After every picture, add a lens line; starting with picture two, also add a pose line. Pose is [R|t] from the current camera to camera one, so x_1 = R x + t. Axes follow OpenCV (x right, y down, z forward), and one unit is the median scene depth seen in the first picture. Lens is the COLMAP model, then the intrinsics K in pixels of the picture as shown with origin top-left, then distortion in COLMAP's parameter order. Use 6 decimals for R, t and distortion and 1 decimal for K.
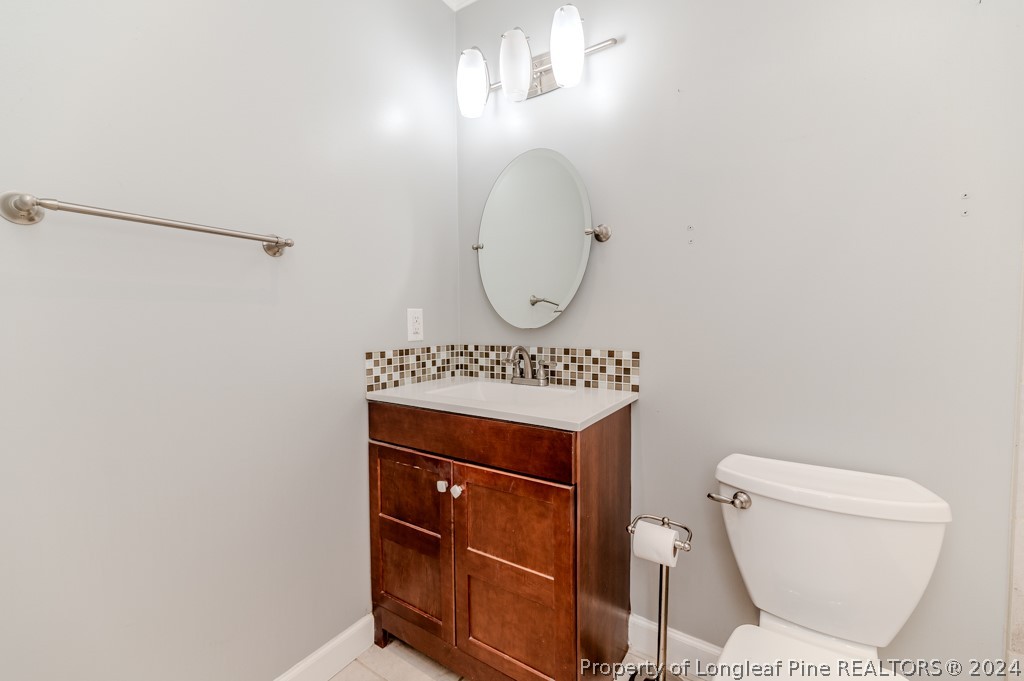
lens RADIAL K [[413.9, 0, 511.2], [0, 413.9, 339.5], [0, 0, 1]] dist [0.011021, -0.003027]
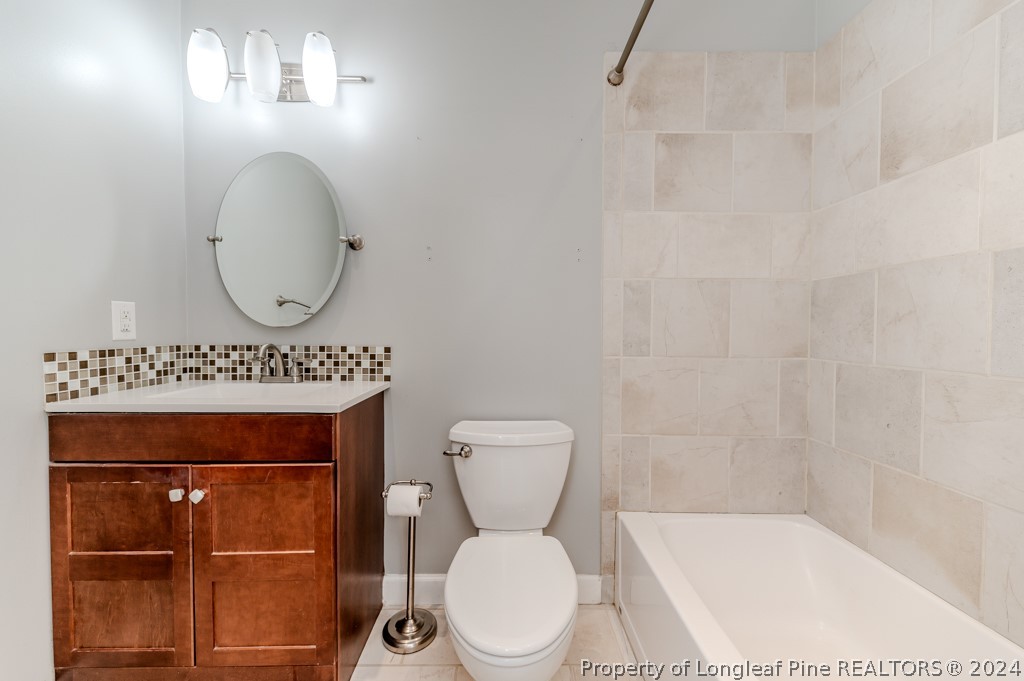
lens RADIAL K [[404.2, 0, 510.3], [0, 404.2, 340.5], [0, 0, 1]] dist [0.022048, -0.005963]
pose [[0.831007, -0.006274, 0.556226, -0.048335], [0.016612, 0.999770, -0.013541, 0.032804], [-0.556013, 0.020493, 0.830921, -0.148412]]
